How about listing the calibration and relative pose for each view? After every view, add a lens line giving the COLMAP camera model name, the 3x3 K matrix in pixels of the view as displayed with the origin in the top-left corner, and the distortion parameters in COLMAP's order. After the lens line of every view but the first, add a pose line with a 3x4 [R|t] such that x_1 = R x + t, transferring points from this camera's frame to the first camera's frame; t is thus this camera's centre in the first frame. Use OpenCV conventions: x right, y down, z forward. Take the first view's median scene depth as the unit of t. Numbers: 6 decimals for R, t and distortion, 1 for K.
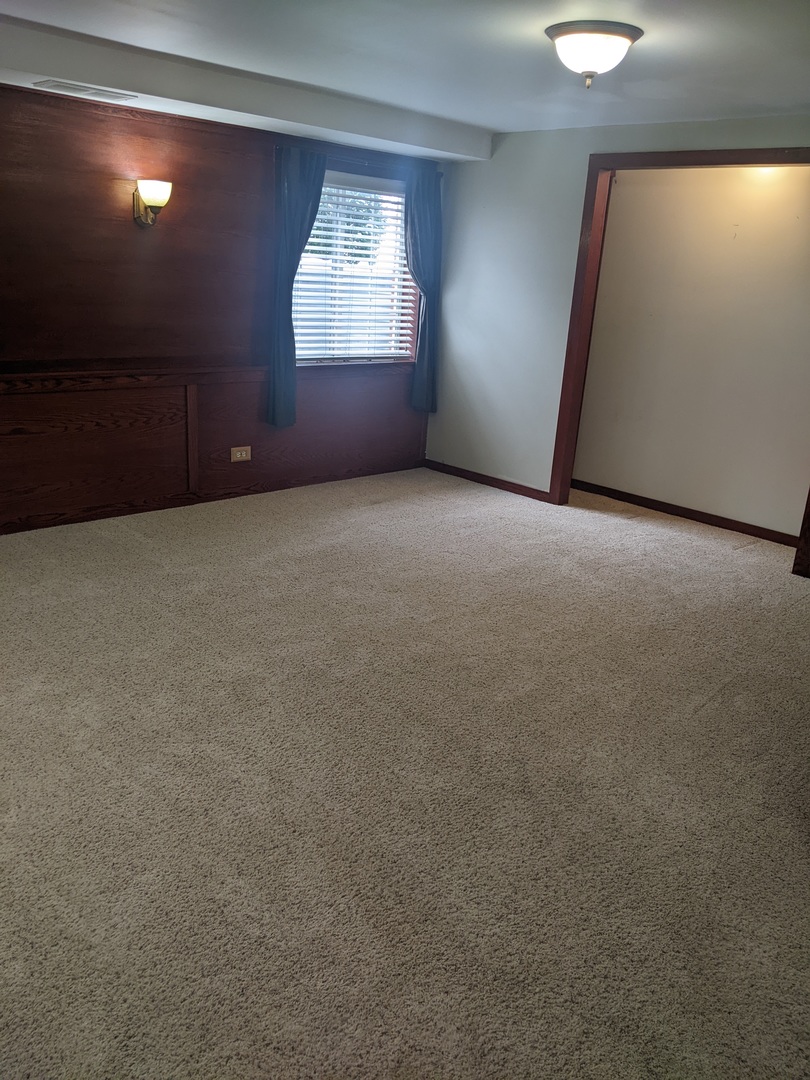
lens RADIAL K [[871.5, 0, 403.4], [0, 871.5, 553.1], [0, 0, 1]] dist [0.073603, -0.228058]
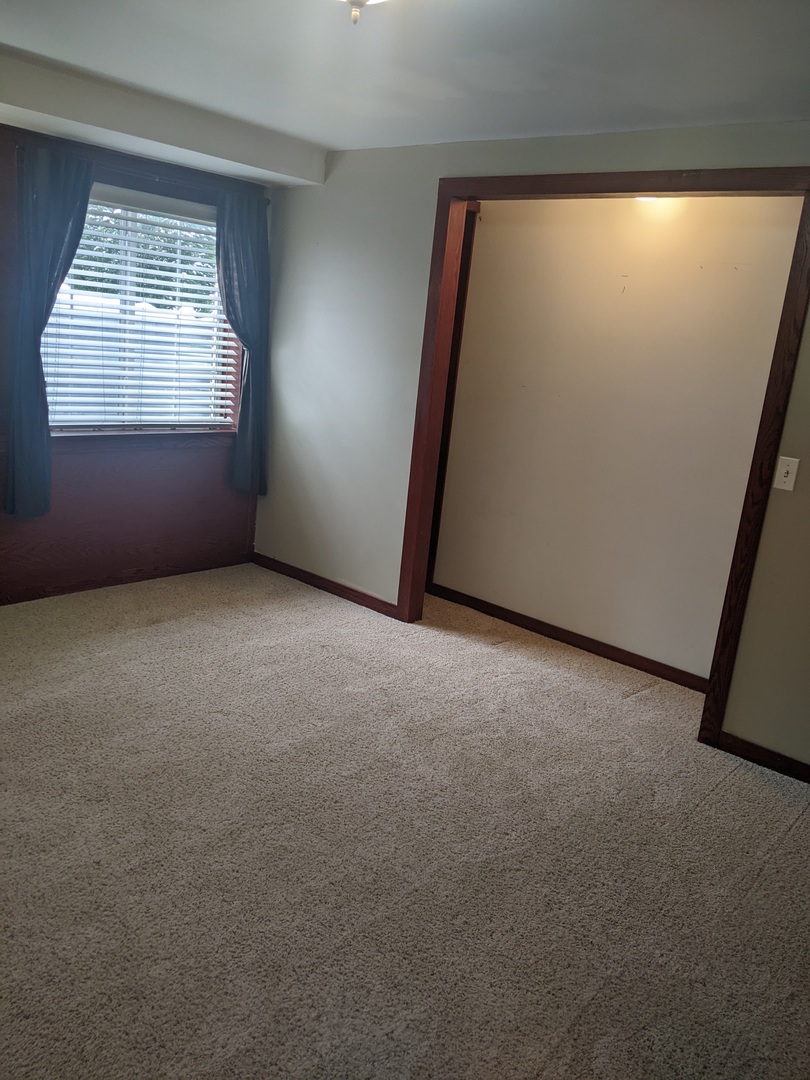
lens RADIAL K [[887.0, 0, 405.0], [0, 887.0, 540.0], [0, 0, 1]] dist [0.082960, -0.192866]
pose [[0.995910, 0.019780, 0.088162, 0.105215], [-0.012932, 0.996903, -0.077577, -0.067717], [-0.089423, 0.076119, 0.993081, 0.215493]]
